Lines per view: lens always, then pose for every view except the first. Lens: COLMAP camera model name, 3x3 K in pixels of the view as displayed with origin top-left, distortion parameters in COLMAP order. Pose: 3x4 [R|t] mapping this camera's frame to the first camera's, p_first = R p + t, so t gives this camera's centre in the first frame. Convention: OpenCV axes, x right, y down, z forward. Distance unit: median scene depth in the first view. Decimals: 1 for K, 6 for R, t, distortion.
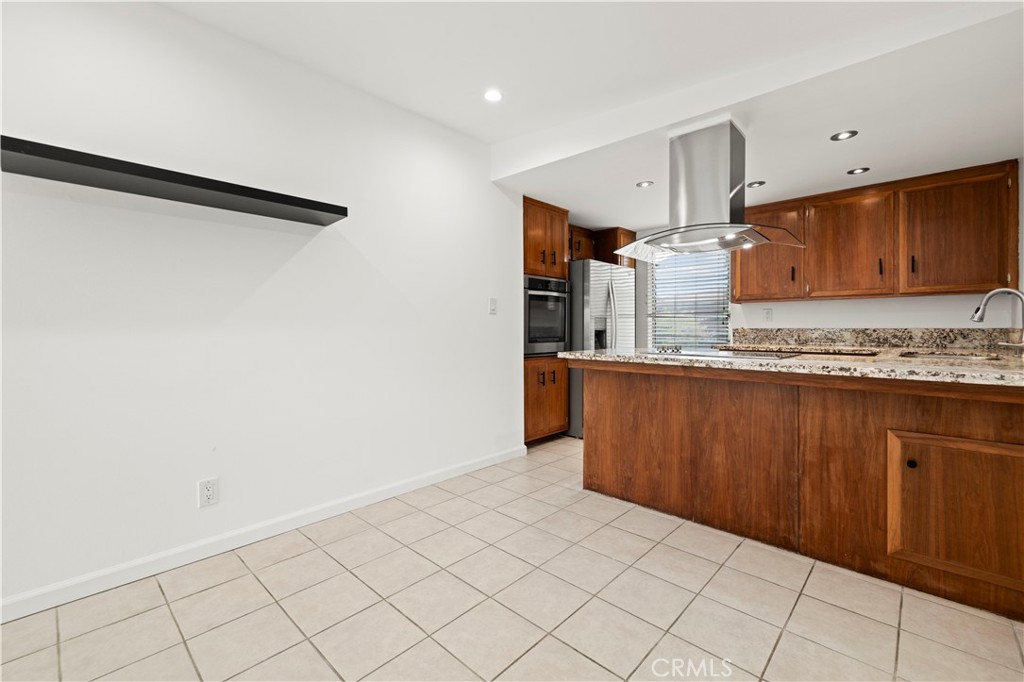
lens RADIAL K [[436.7, 0, 505.2], [0, 436.7, 329.5], [0, 0, 1]] dist [0.001628, 0.001289]
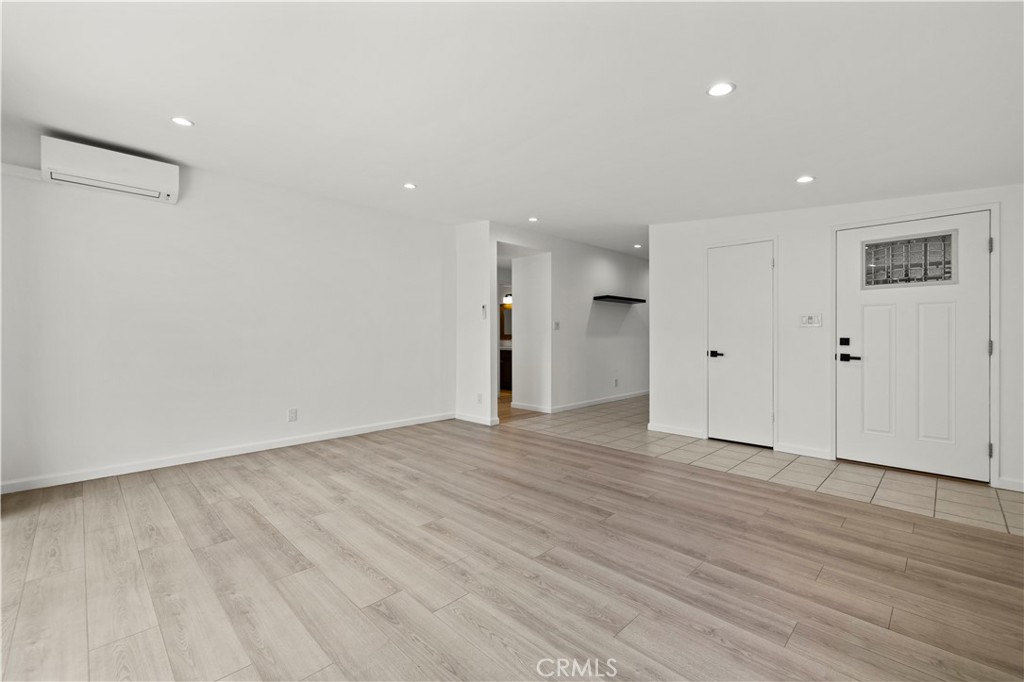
lens RADIAL K [[436.7, 0, 506.1], [0, 436.7, 336.3], [0, 0, 1]] dist [0.001628, 0.001289]
pose [[0.999474, 0.003062, -0.032273, -1.246108], [-0.003198, 0.999986, -0.004161, 0.013420], [0.032260, 0.004262, 0.999470, -2.193739]]
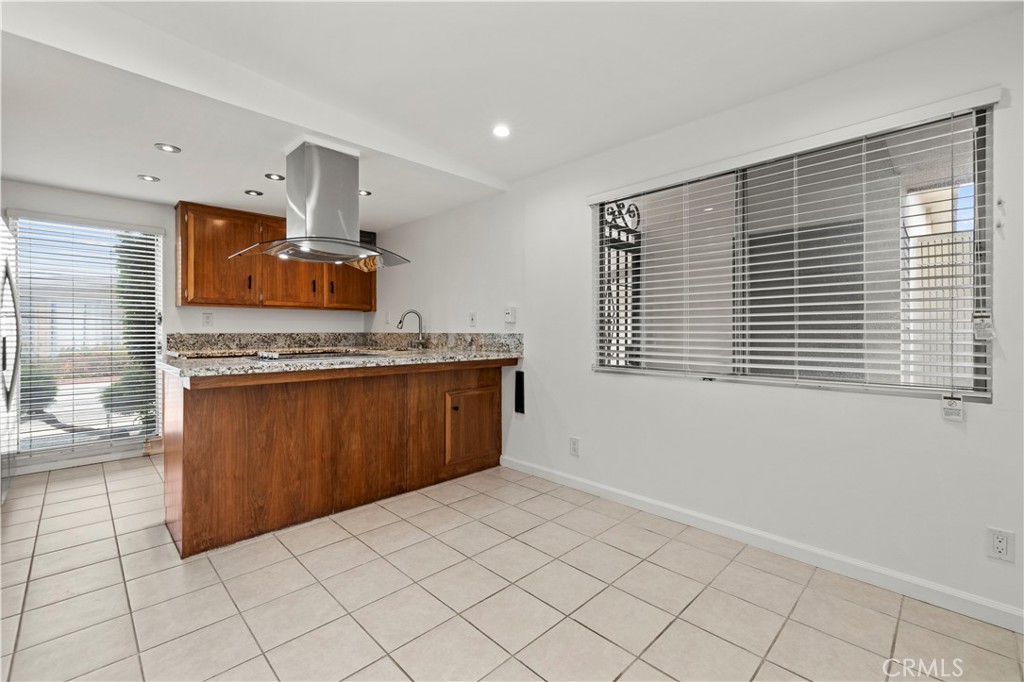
lens RADIAL K [[436.7, 0, 512.2], [0, 436.7, 332.1], [0, 0, 1]] dist [0.001628, 0.001289]
pose [[0.027176, -0.001091, 0.999630, -0.627390], [0.006469, 0.999979, 0.000915, -0.004004], [-0.999610, 0.006442, 0.027182, 0.530988]]
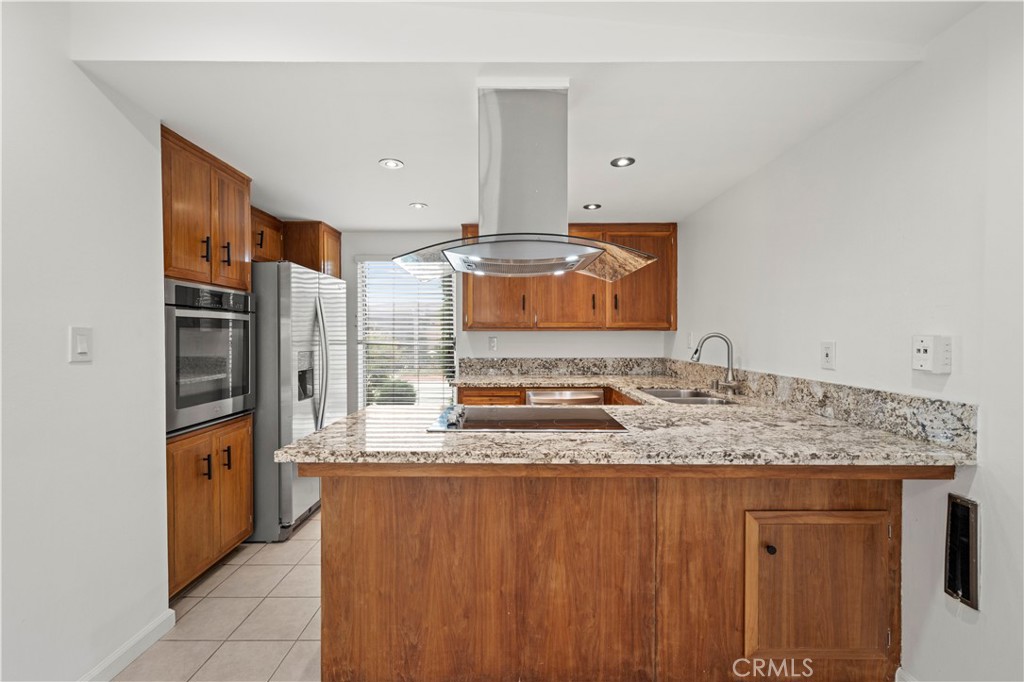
lens RADIAL K [[436.7, 0, 507.9], [0, 436.7, 340.3], [0, 0, 1]] dist [0.001628, 0.001289]
pose [[0.725507, -0.007568, 0.688173, -0.029027], [0.003683, 0.999968, 0.007113, -0.084037], [-0.688205, -0.002626, 0.725511, 0.539106]]
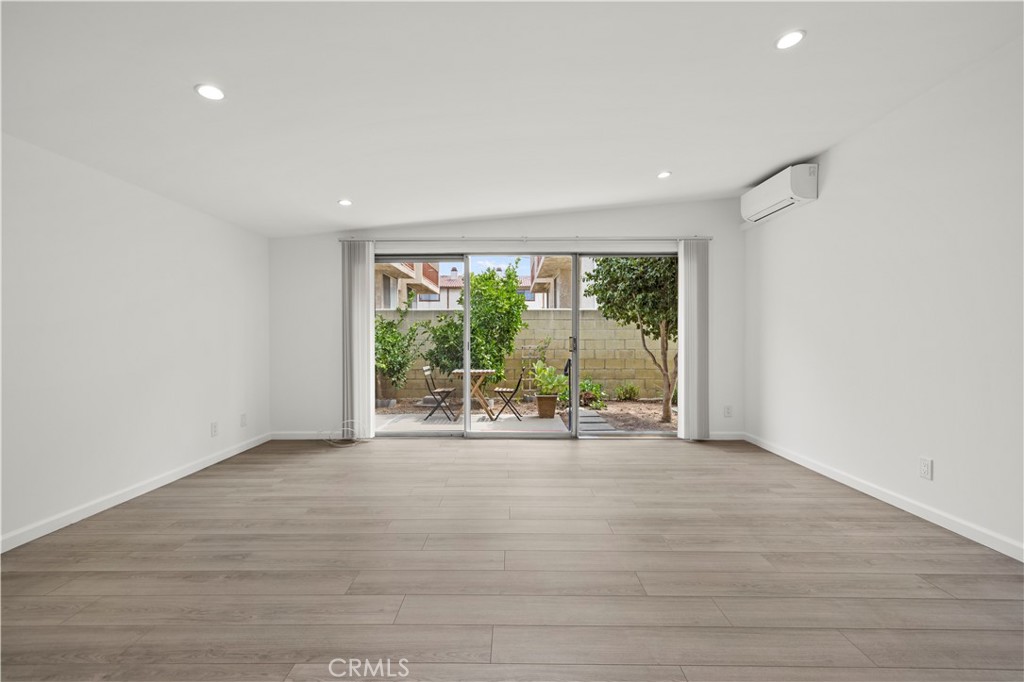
lens RADIAL K [[436.7, 0, 507.7], [0, 436.7, 340.2], [0, 0, 1]] dist [0.001628, 0.001289]
pose [[-0.732015, 0.008285, -0.681238, -0.699016], [0.000826, 0.999936, 0.011274, 0.004767], [0.681288, 0.007690, -0.731975, -0.331870]]
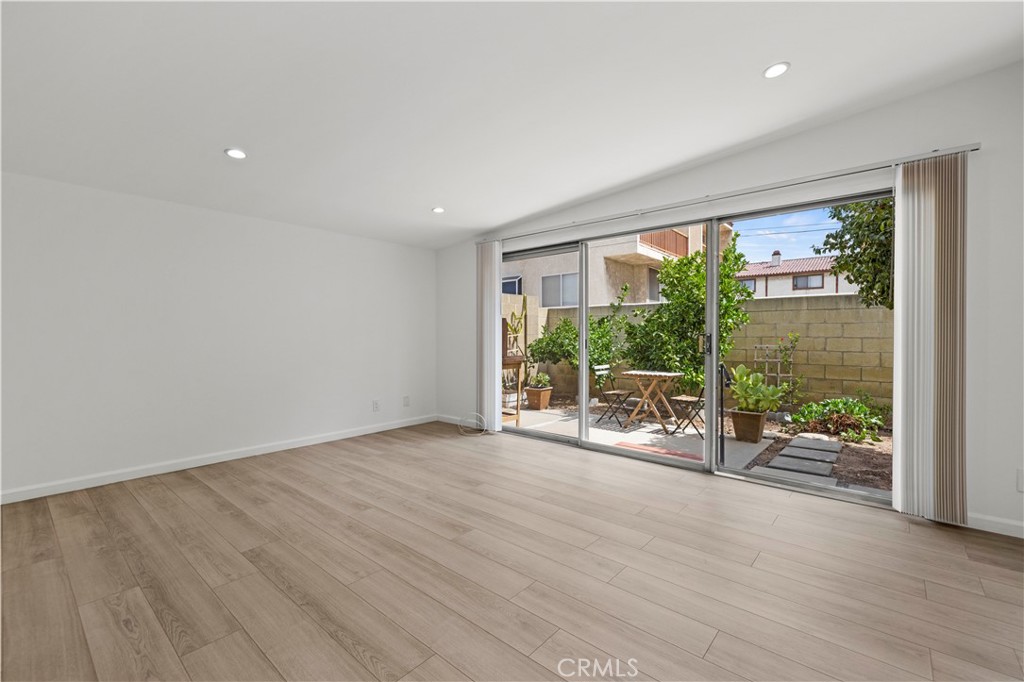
lens RADIAL K [[436.7, 0, 507.0], [0, 436.7, 339.5], [0, 0, 1]] dist [0.001628, 0.001289]
pose [[-0.998952, 0.003507, -0.045644, -1.512901], [0.002727, 0.999849, 0.017141, 0.003829], [0.045697, 0.016999, -0.998811, -0.163092]]
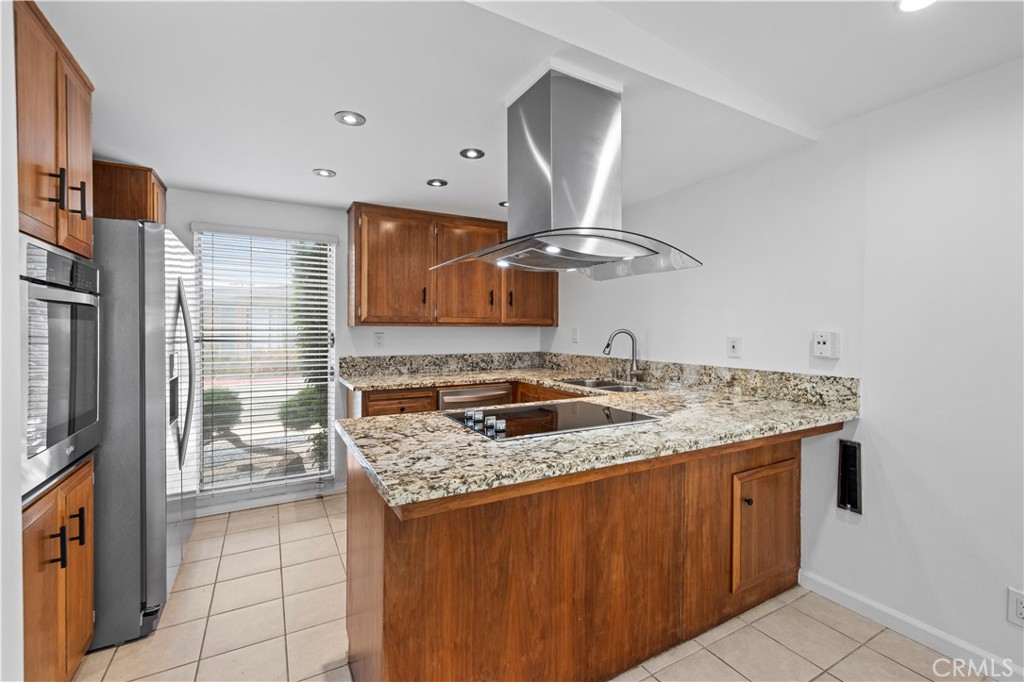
lens RADIAL K [[436.7, 0, 509.1], [0, 436.7, 332.6], [0, 0, 1]] dist [0.001628, 0.001289]
pose [[0.297282, -0.003985, 0.954781, -0.214537], [0.002390, 0.999991, 0.003429, -0.088548], [-0.954787, 0.001262, 0.297289, 0.919627]]
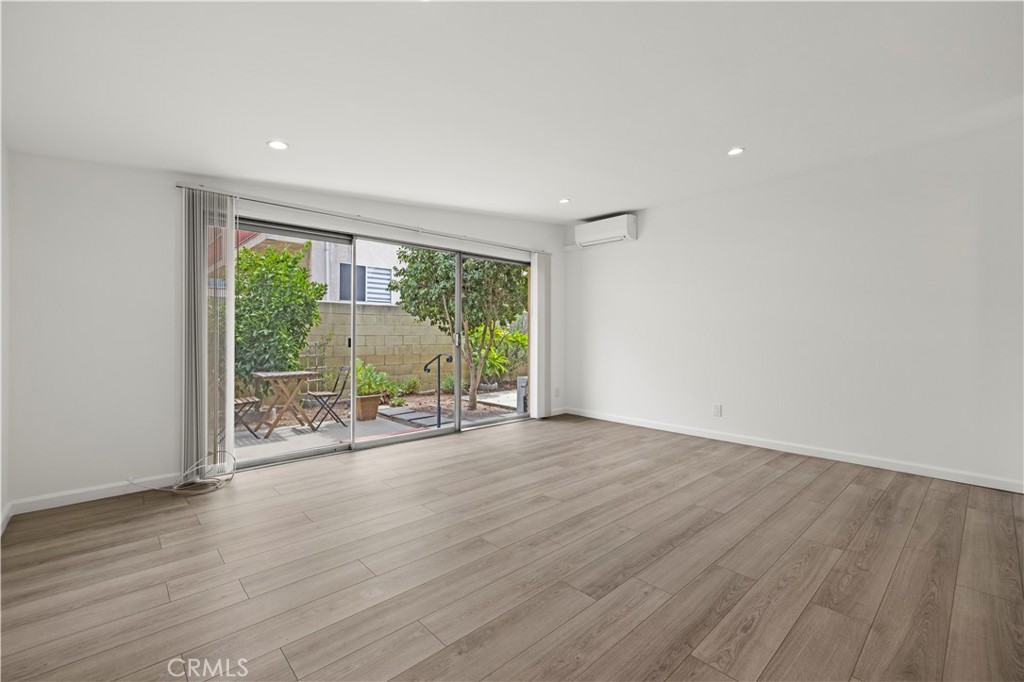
lens RADIAL K [[436.7, 0, 505.3], [0, 436.7, 335.5], [0, 0, 1]] dist [0.001628, 0.001289]
pose [[-0.075088, 0.007070, -0.997152, -0.266331], [-0.007278, 0.999944, 0.007638, 0.007486], [0.997150, 0.007830, -0.075033, -1.181275]]
